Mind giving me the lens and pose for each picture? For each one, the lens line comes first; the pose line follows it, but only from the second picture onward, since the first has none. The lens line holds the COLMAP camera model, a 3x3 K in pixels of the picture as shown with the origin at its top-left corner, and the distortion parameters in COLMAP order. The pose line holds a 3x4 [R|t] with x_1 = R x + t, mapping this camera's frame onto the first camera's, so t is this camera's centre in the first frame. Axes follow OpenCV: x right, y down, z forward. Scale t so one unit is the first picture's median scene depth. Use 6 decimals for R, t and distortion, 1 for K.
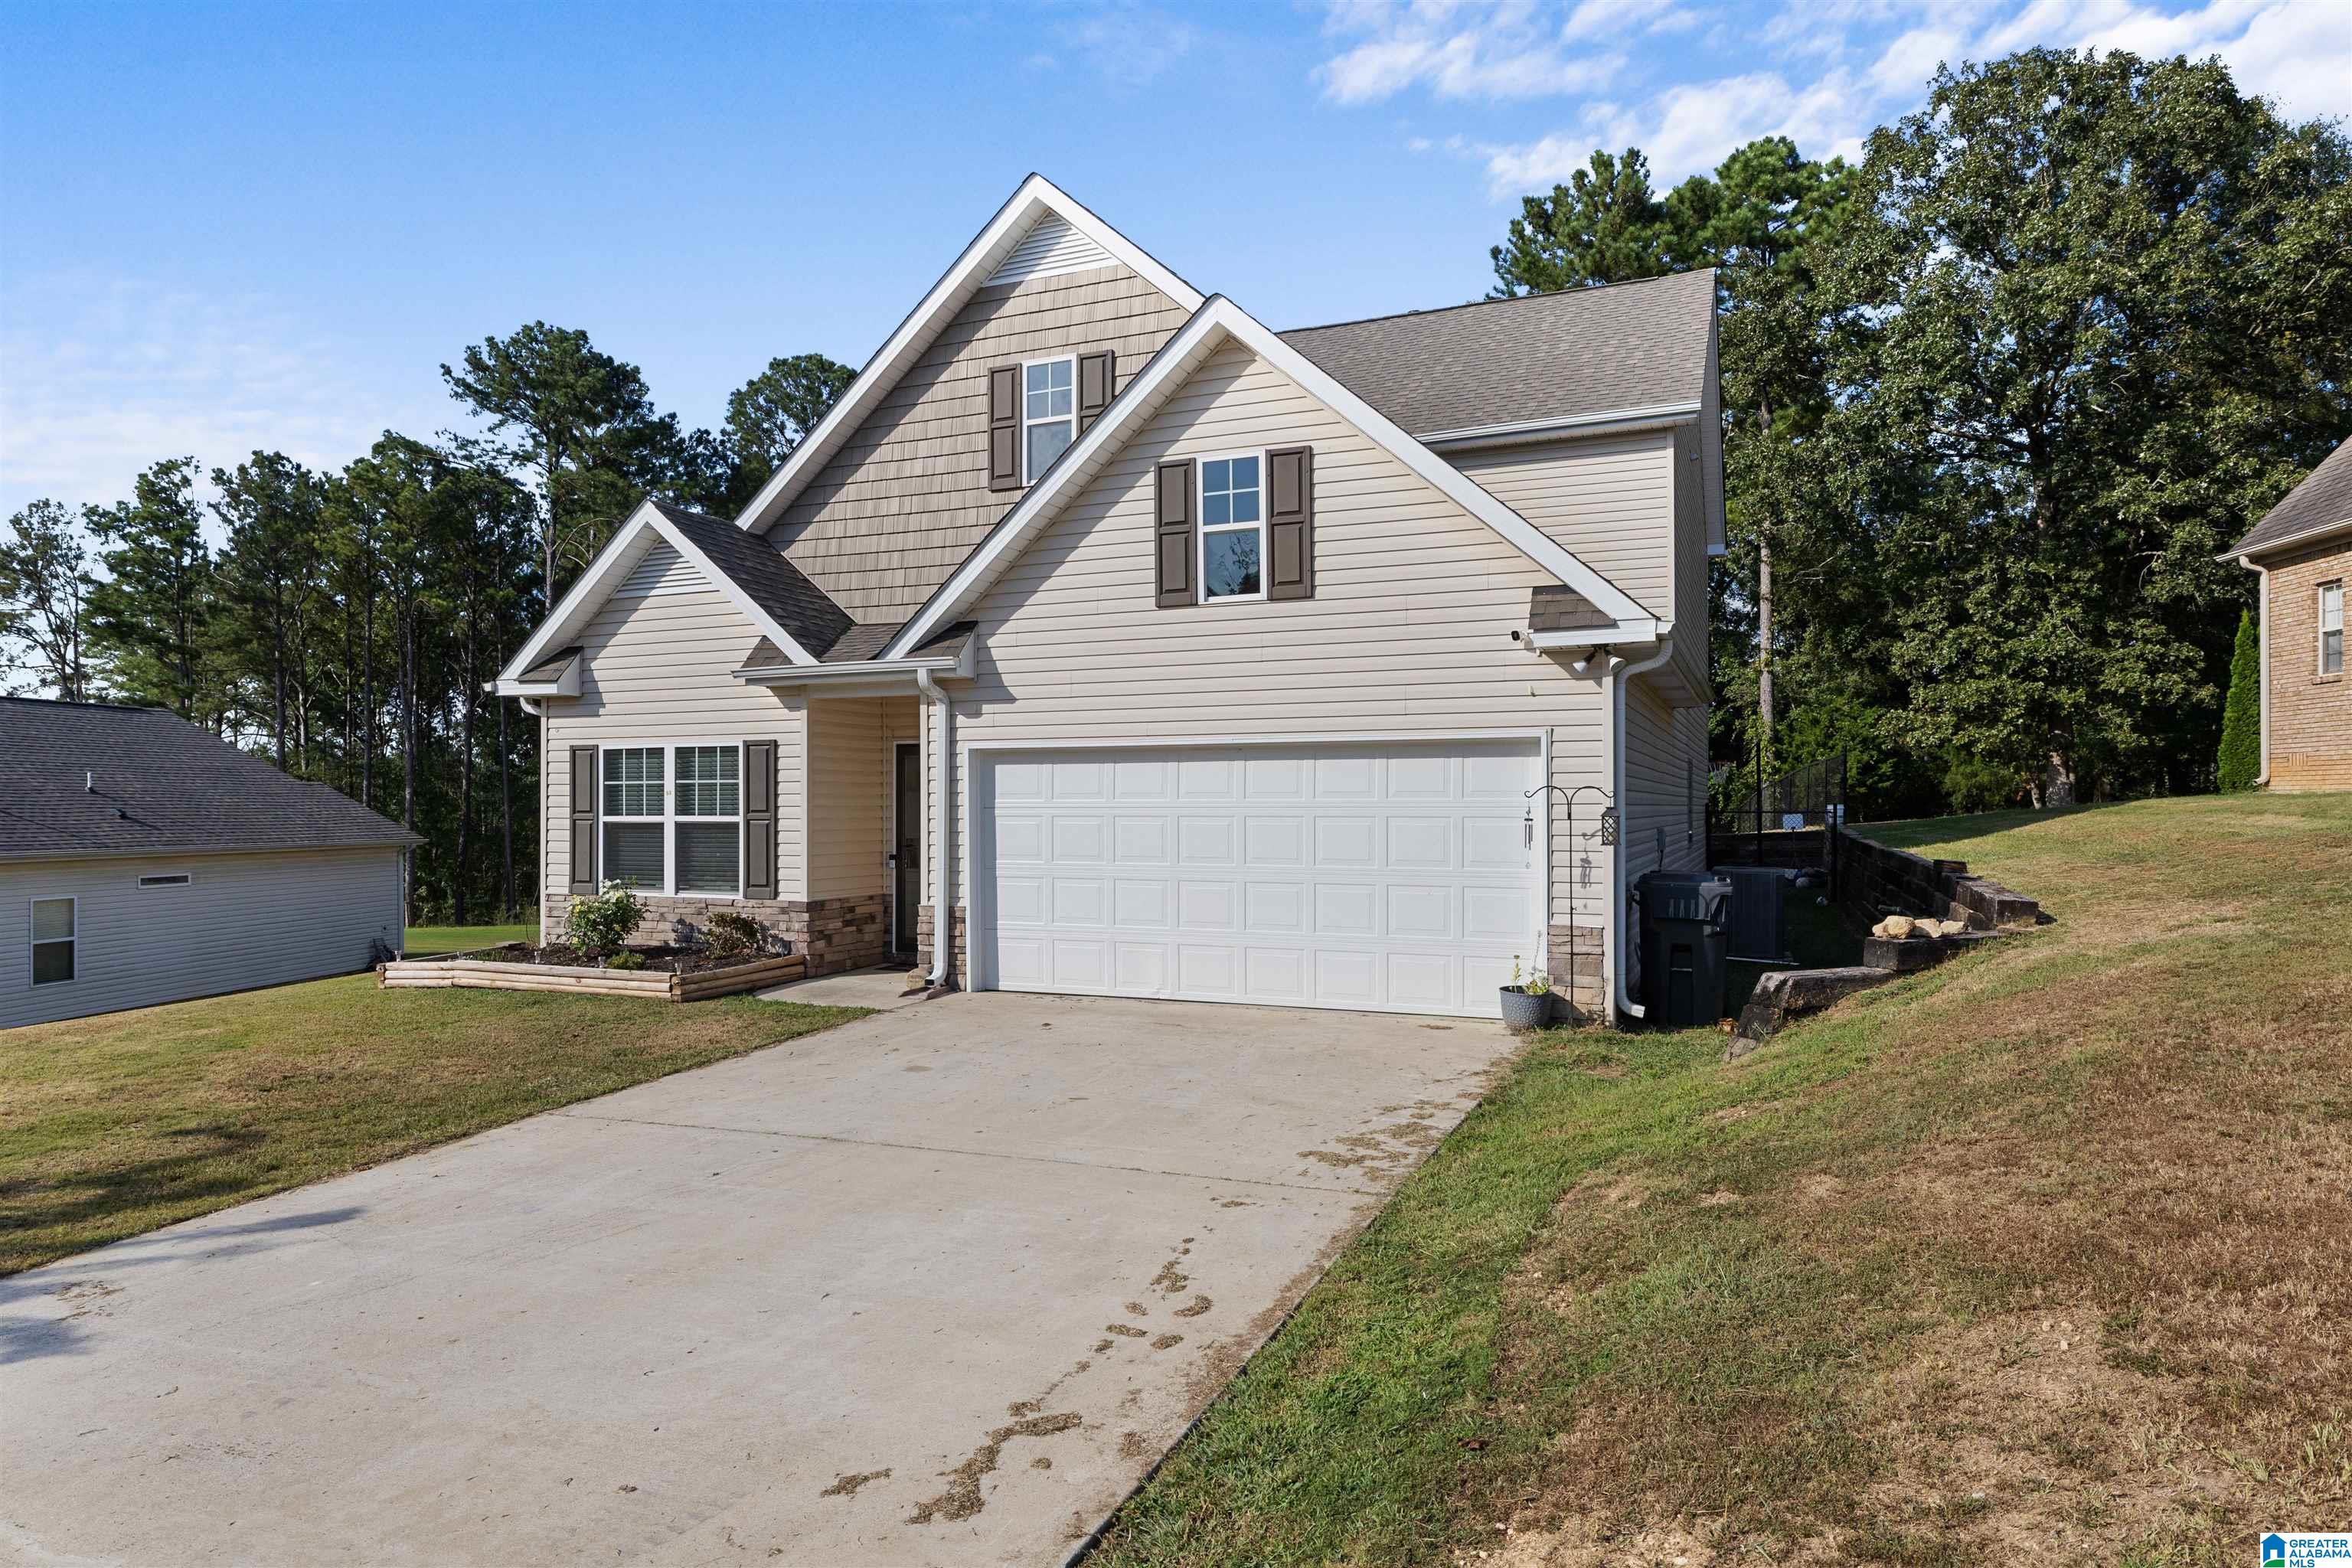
lens RADIAL K [[1423.7, 0, 1190.0], [0, 1423.7, 796.0], [0, 0, 1]] dist [-0.001841, 0.001136]
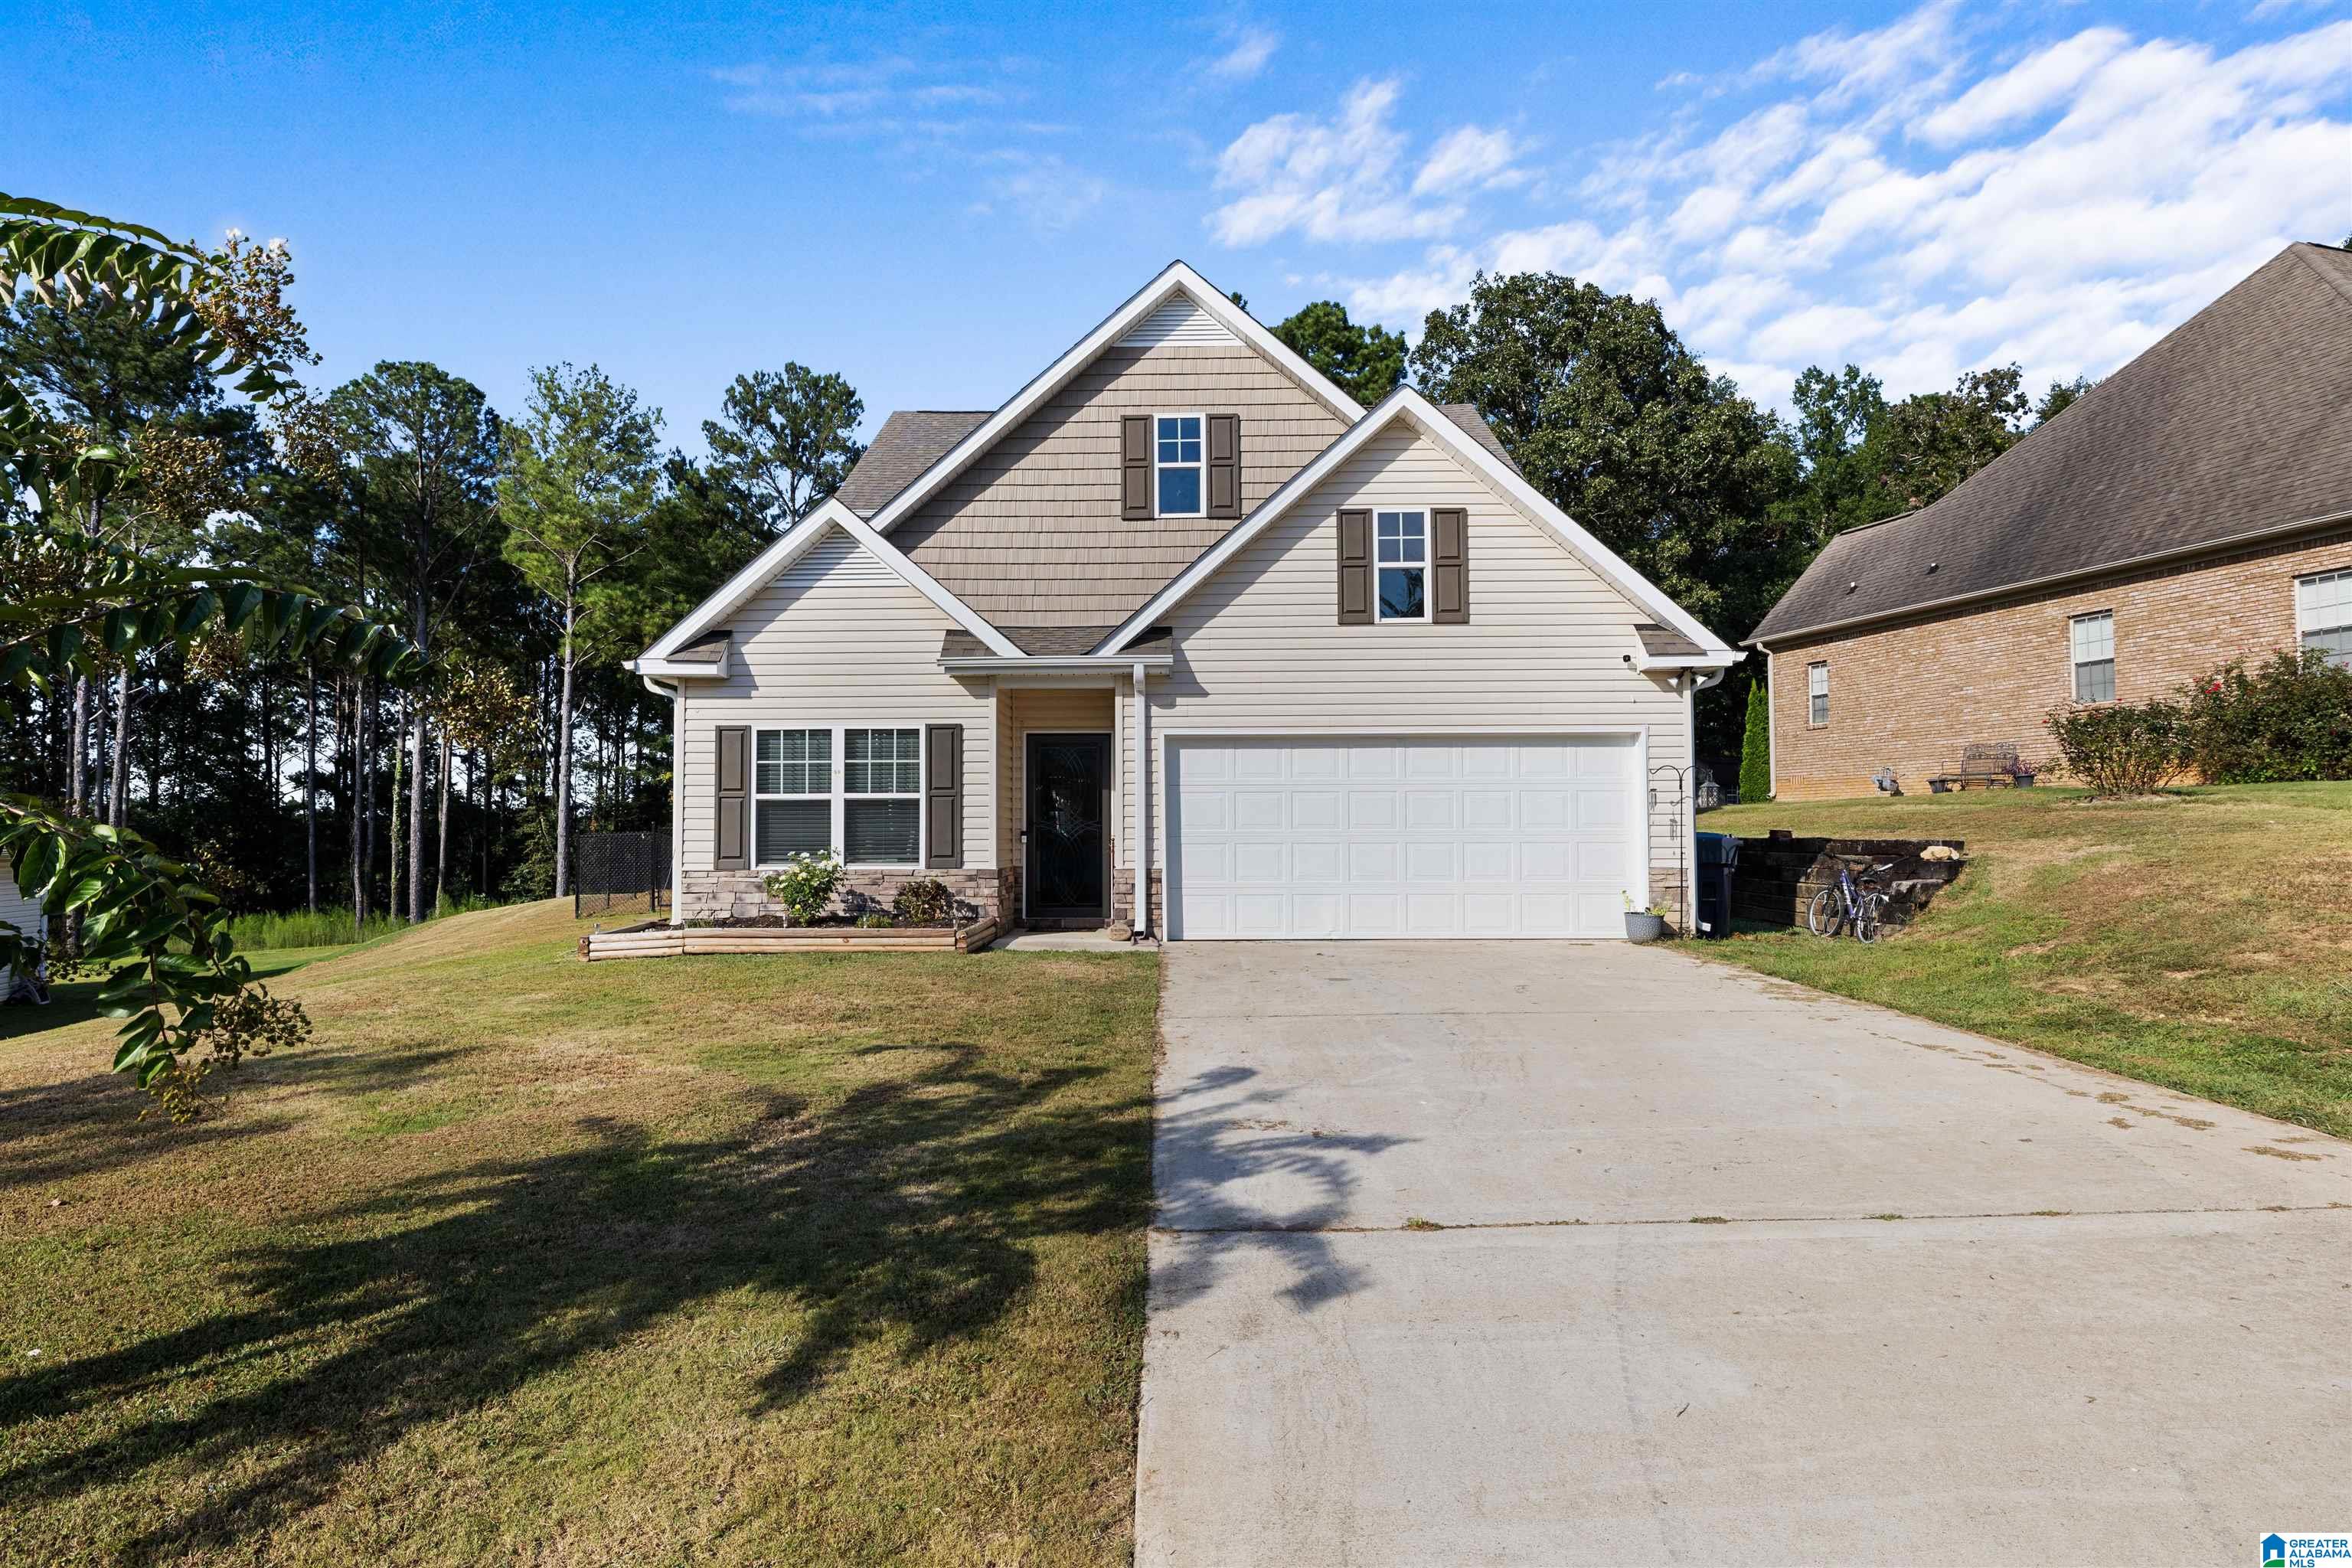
lens RADIAL K [[1272.6, 0, 1193.8], [0, 1272.6, 788.2], [0, 0, 1]] dist [0.002313, -0.000445]
pose [[0.923235, 0.013030, 0.384015, -0.508592], [-0.000153, 0.999437, -0.033542, 0.043991], [-0.384236, 0.030908, 0.922718, 0.018620]]
